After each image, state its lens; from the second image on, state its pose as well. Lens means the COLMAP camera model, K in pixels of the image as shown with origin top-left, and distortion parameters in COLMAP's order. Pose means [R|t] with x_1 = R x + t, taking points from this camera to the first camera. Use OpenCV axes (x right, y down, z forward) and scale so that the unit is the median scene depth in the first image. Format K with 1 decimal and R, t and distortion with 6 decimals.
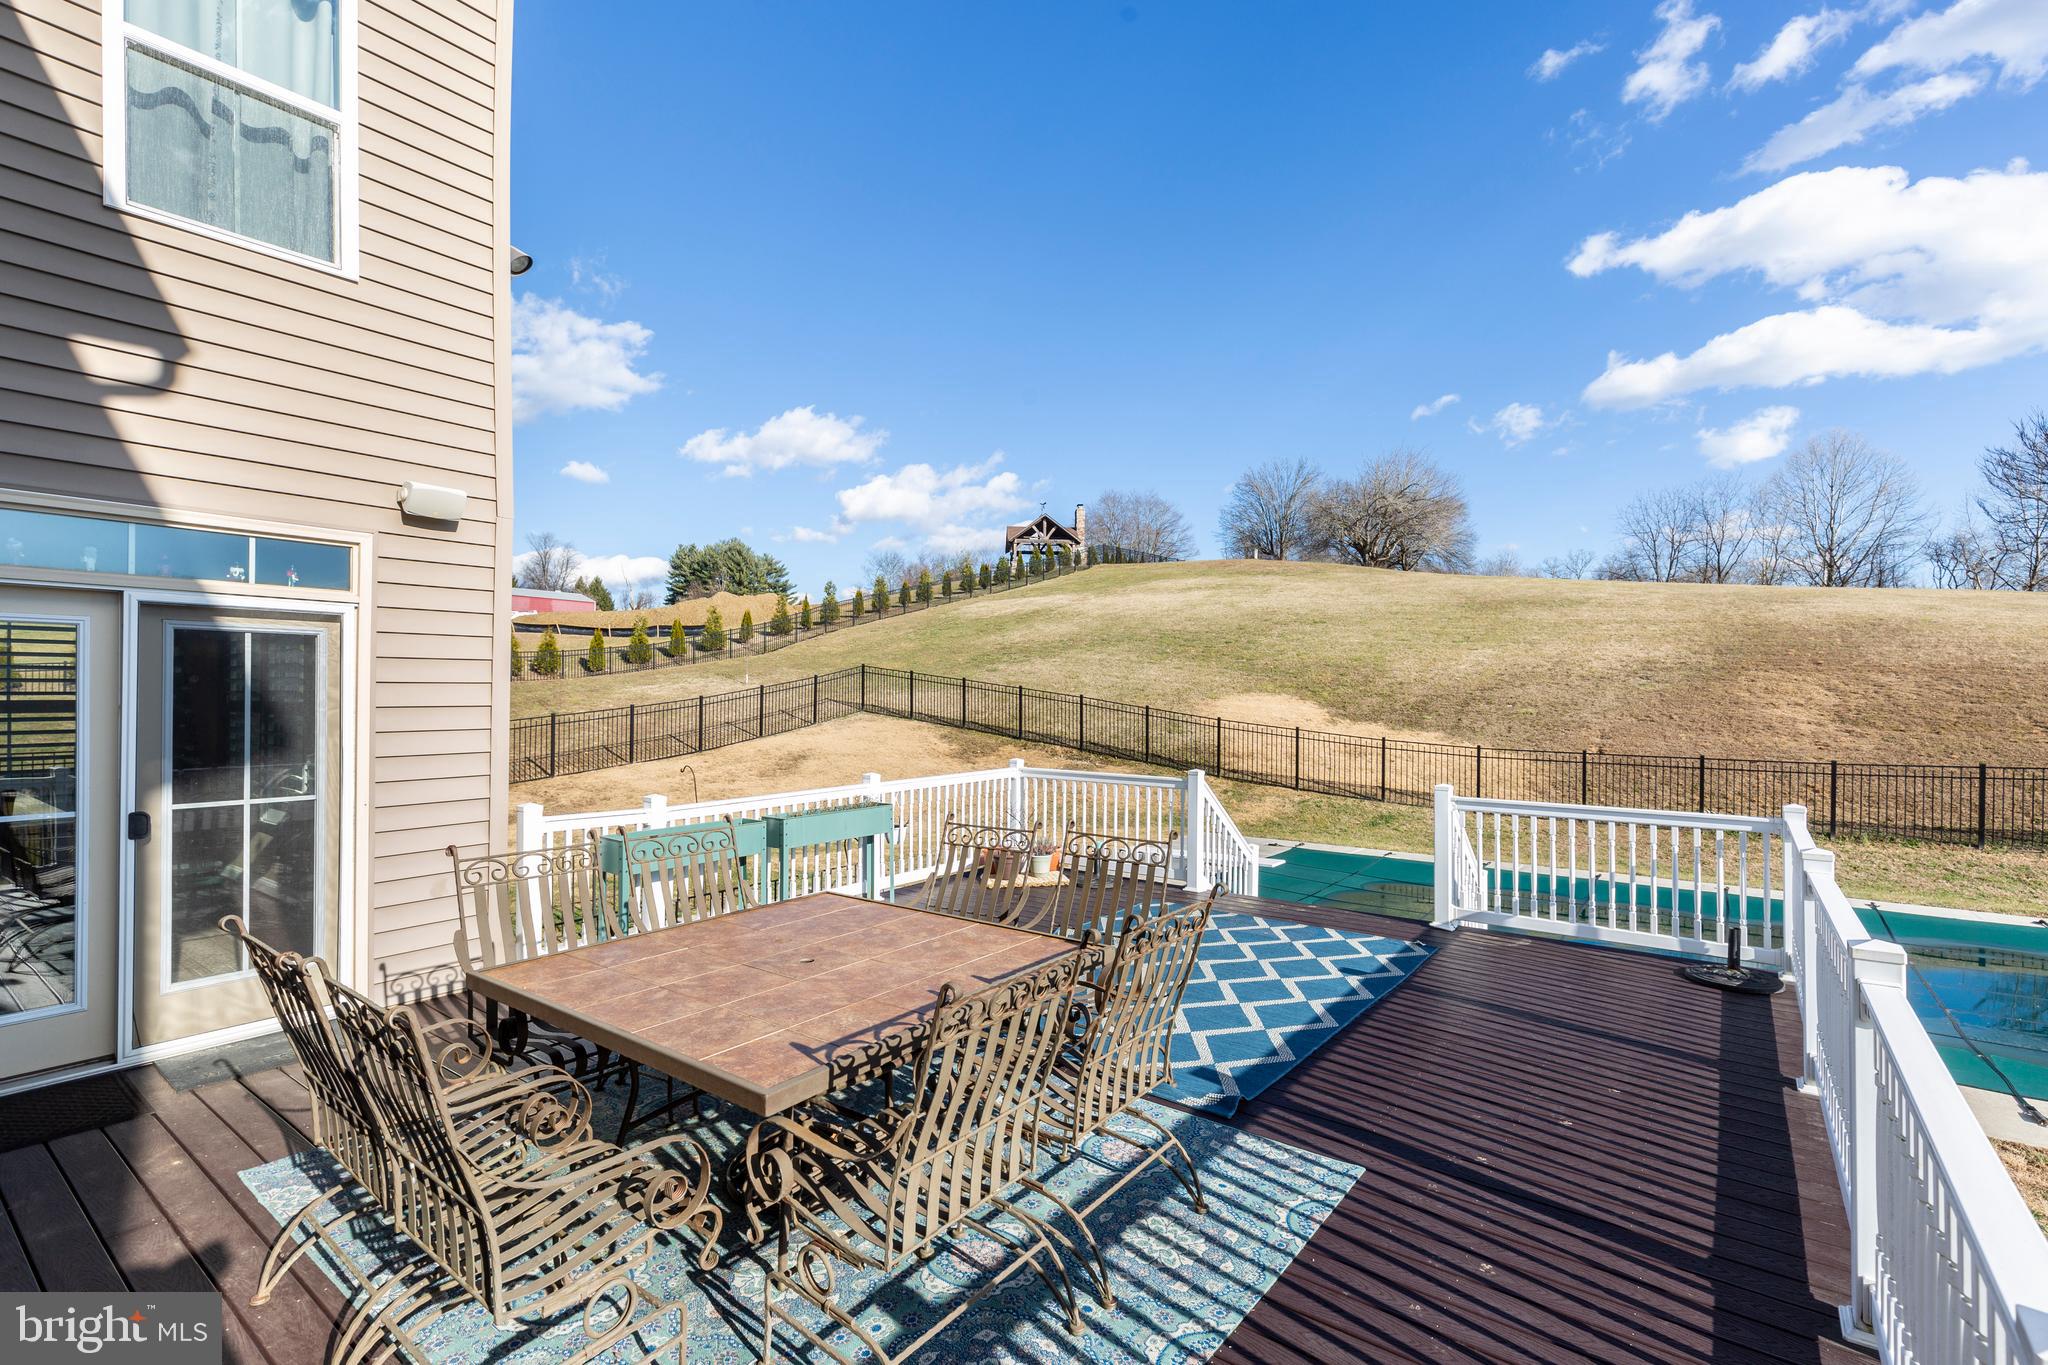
lens RADIAL K [[929.8, 0, 1025.9], [0, 929.8, 756.4], [0, 0, 1]] dist [0.000015, 0.009075]
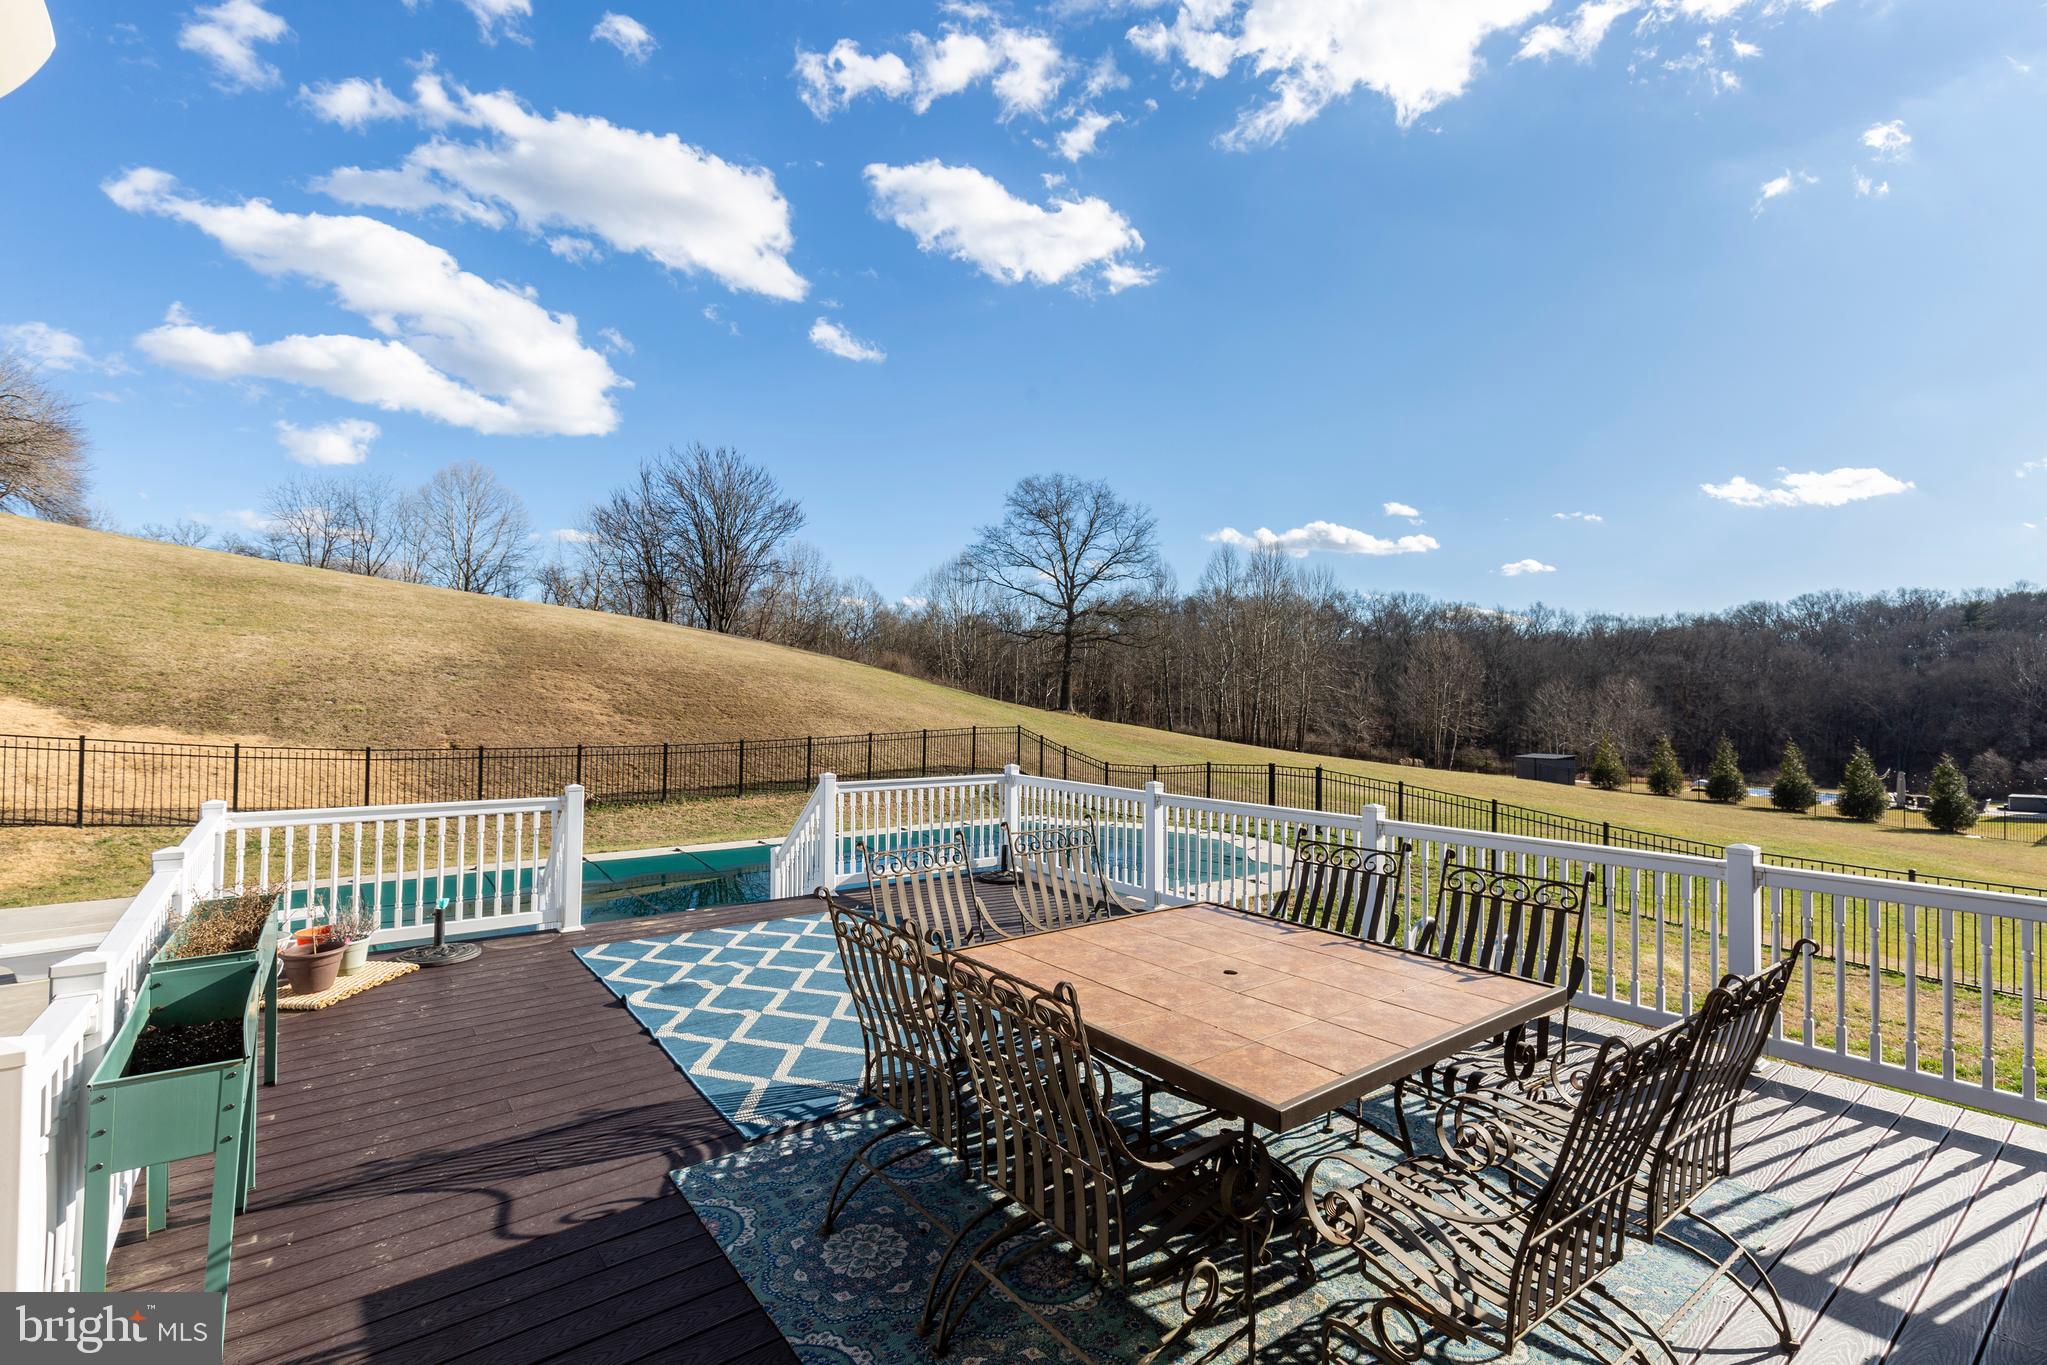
lens RADIAL K [[922.1, 0, 1023.5], [0, 922.1, 682.5], [0, 0, 1]] dist [0.000682, -0.000055]
pose [[0.273989, 0.011004, 0.961670, -0.161931], [0.058540, 0.997890, -0.028098, -0.009648], [-0.959950, 0.063995, 0.272766, 0.119813]]
